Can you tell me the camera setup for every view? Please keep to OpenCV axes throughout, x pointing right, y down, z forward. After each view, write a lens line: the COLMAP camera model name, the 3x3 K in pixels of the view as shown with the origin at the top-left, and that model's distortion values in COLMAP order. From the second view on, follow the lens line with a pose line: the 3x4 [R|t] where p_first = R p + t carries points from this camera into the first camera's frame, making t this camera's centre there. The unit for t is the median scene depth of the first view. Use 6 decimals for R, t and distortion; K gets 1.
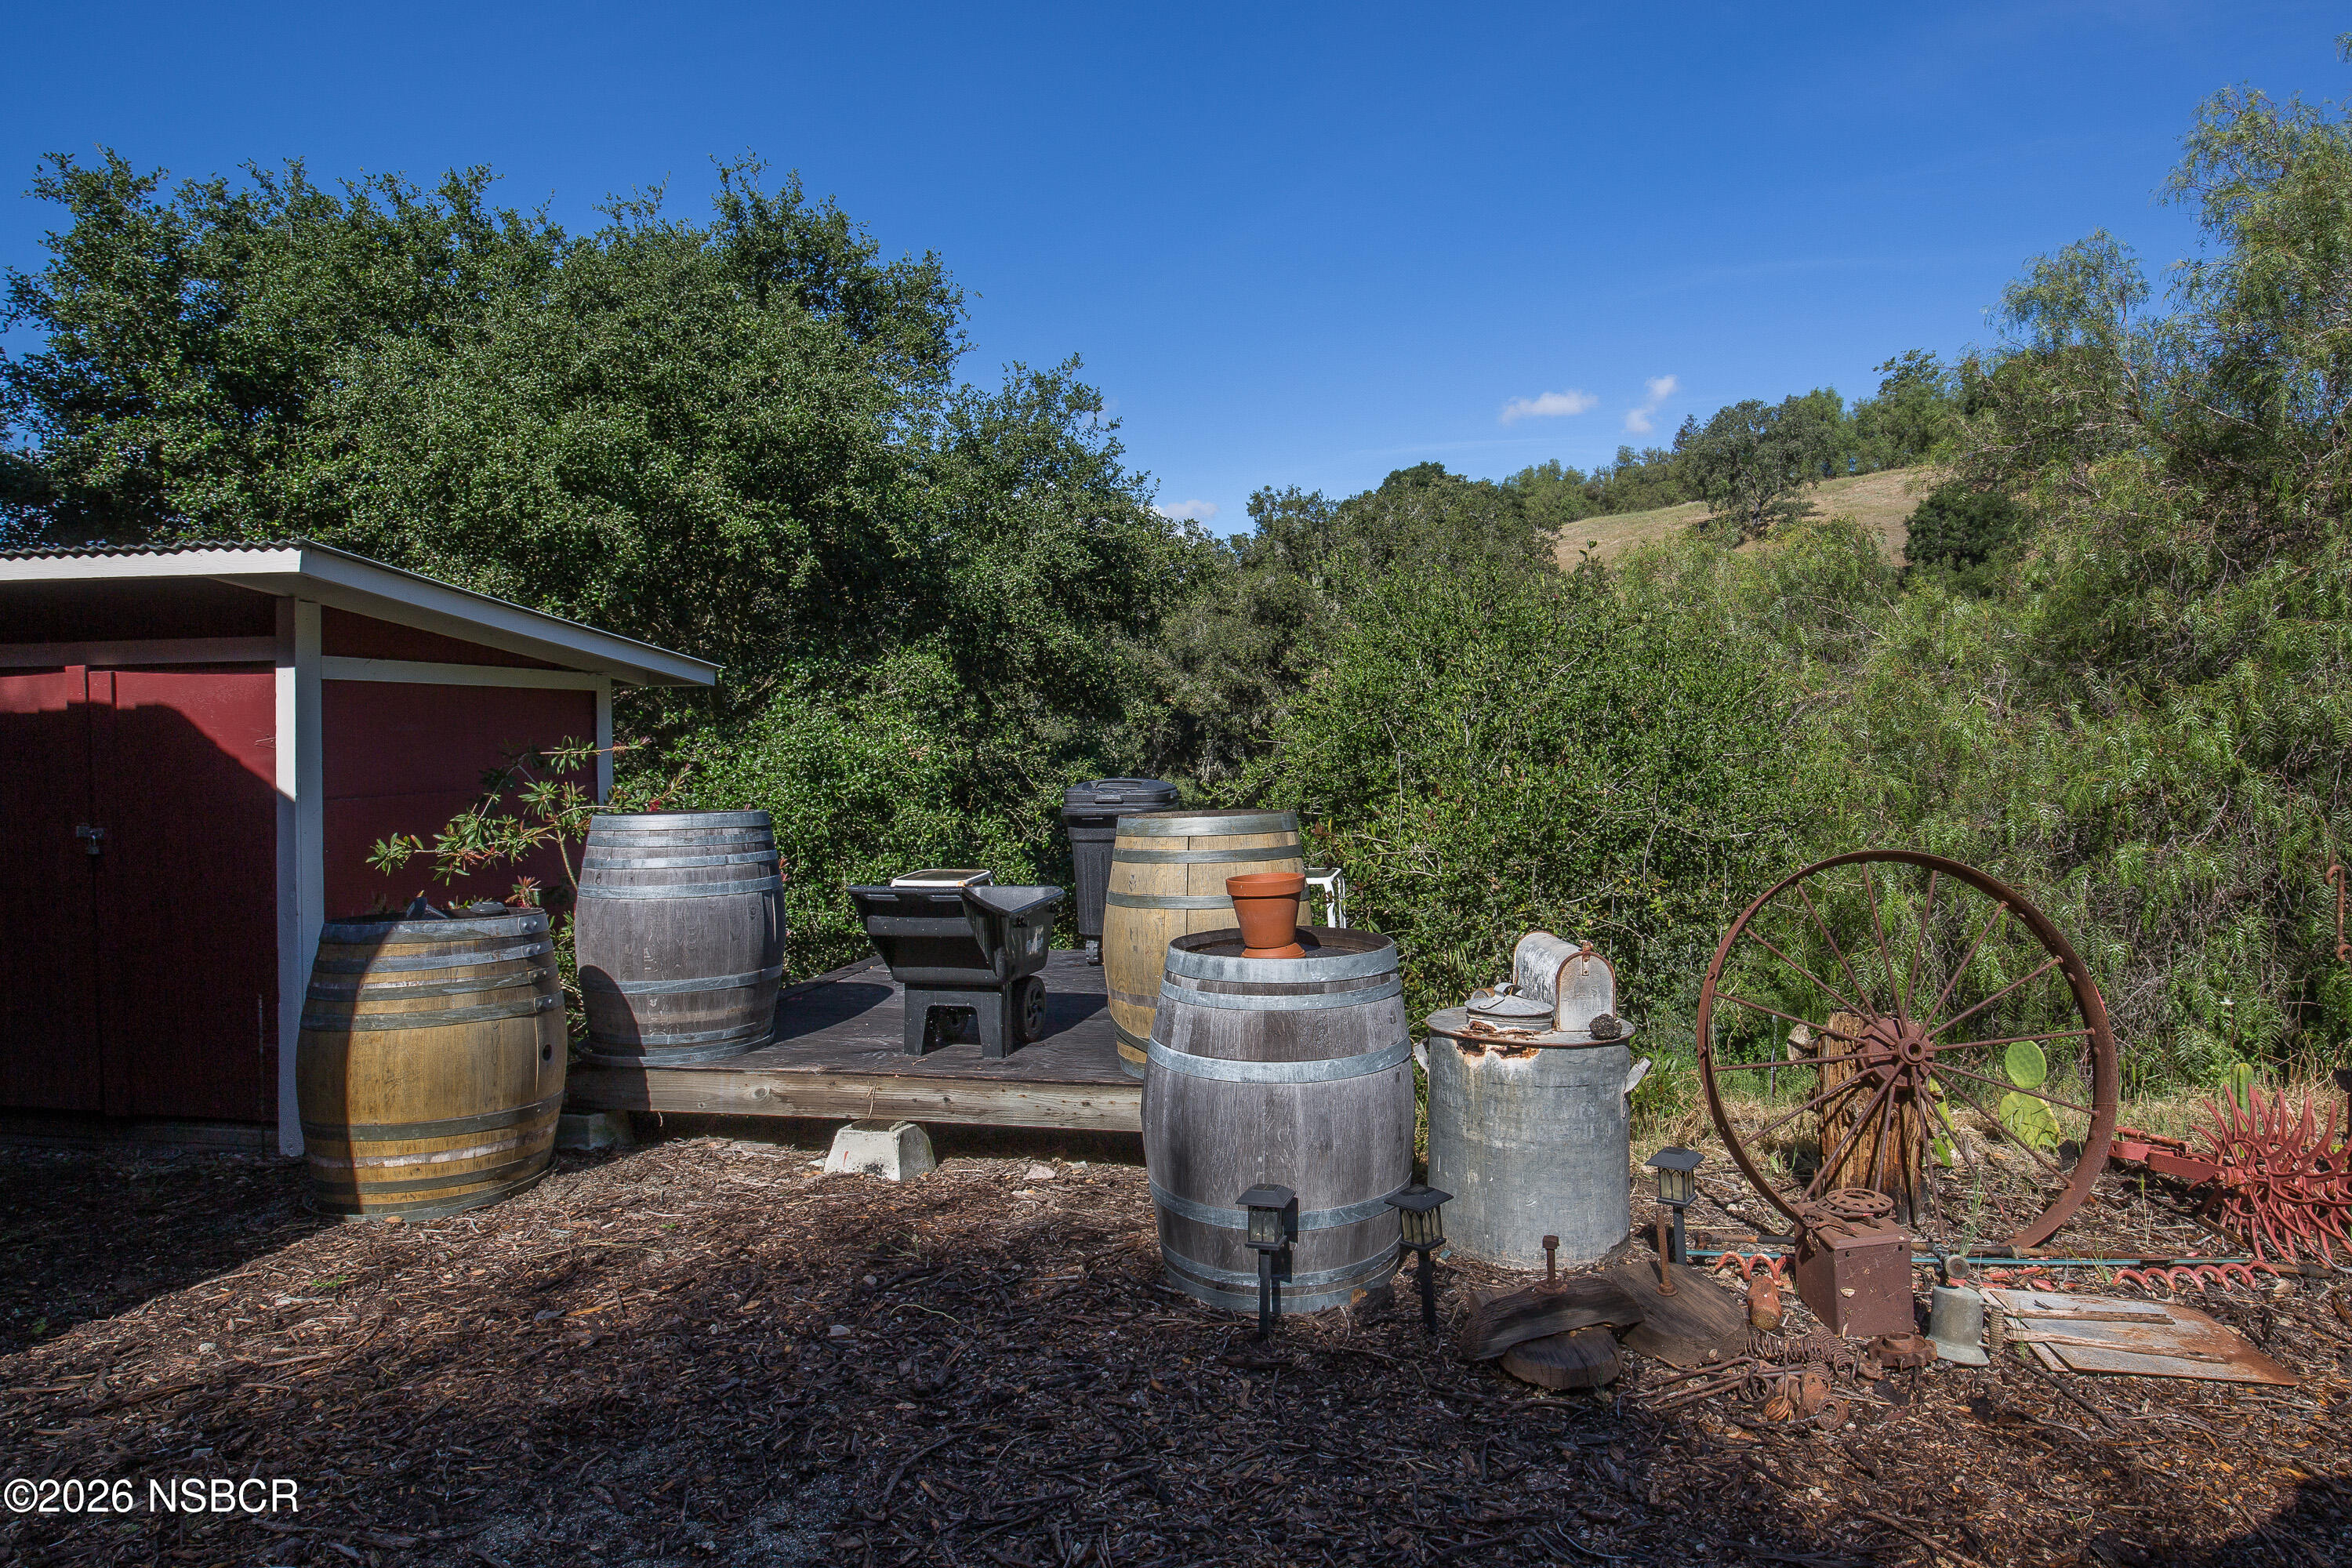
lens RADIAL K [[1114.8, 0, 1176.0], [0, 1114.8, 784.0], [0, 0, 1]] dist [-0.028045, 0.000106]
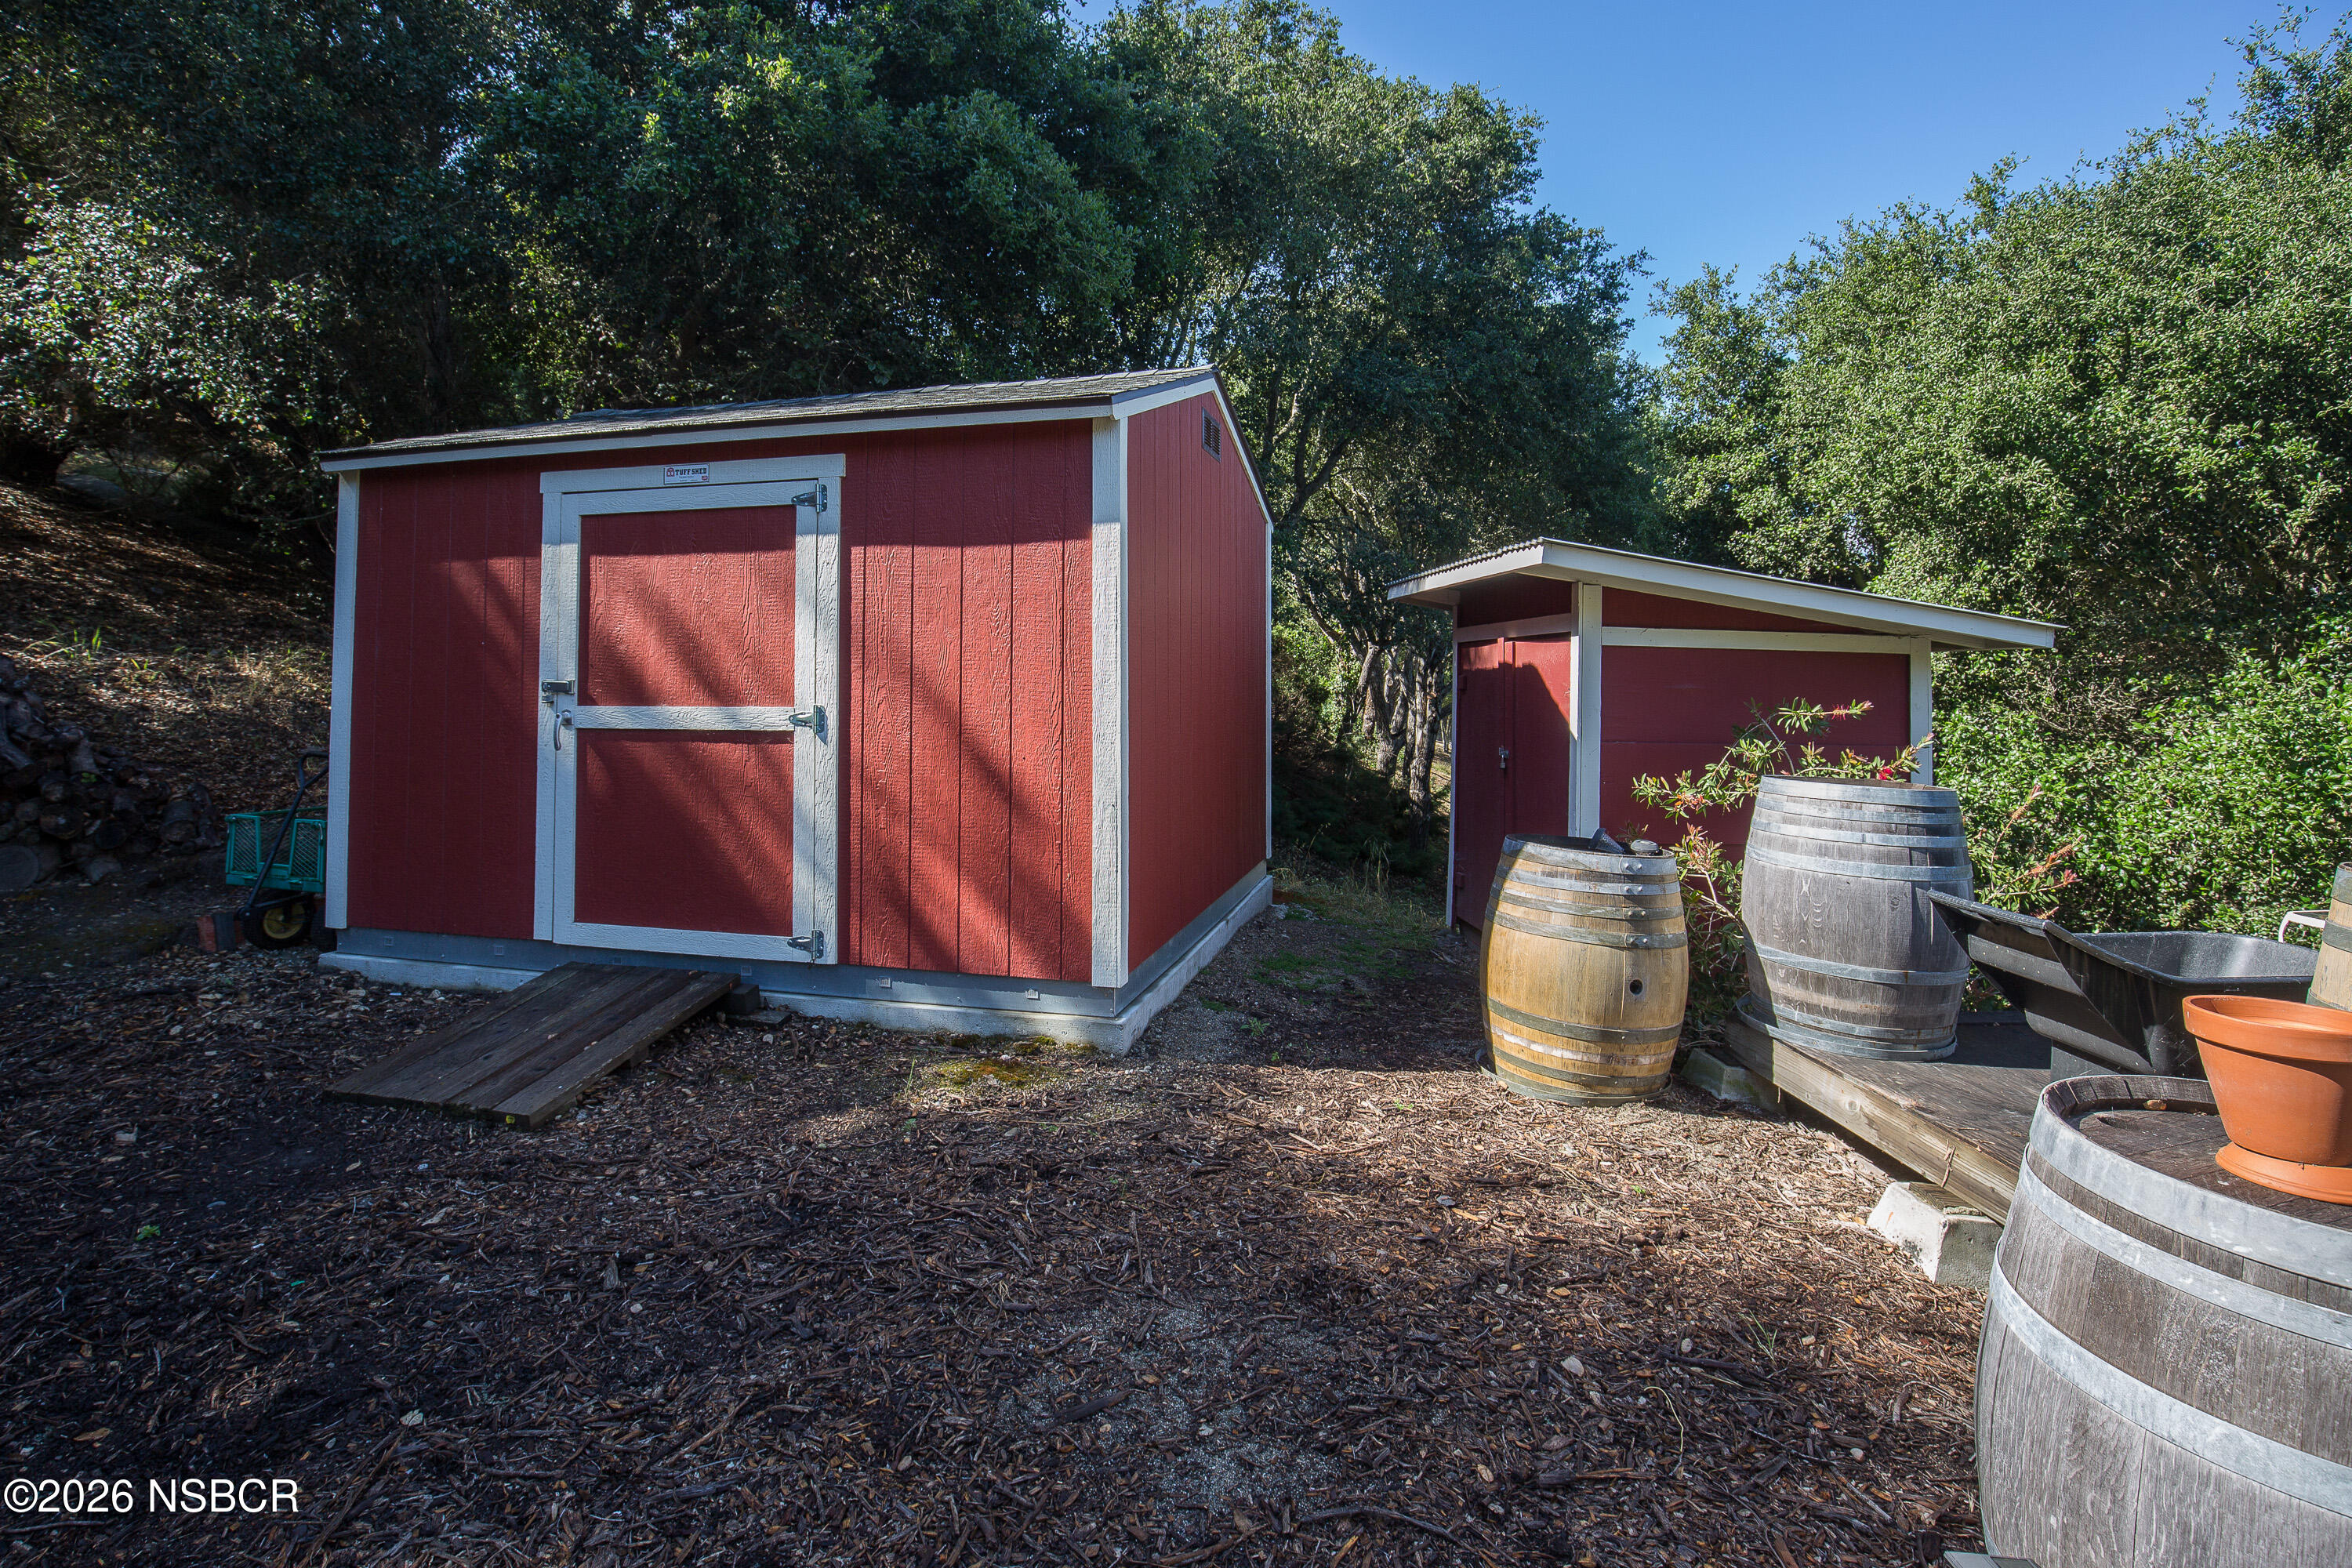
lens RADIAL K [[1081.7, 0, 1430.5], [0, 1081.7, 684.9], [0, 0, 1]] dist [-0.026849, 0.000294]
pose [[0.376460, 0.018700, -0.926244, 0.287246], [-0.072629, 0.997315, -0.009384, -0.024143], [0.923581, 0.070805, 0.376808, 0.343837]]
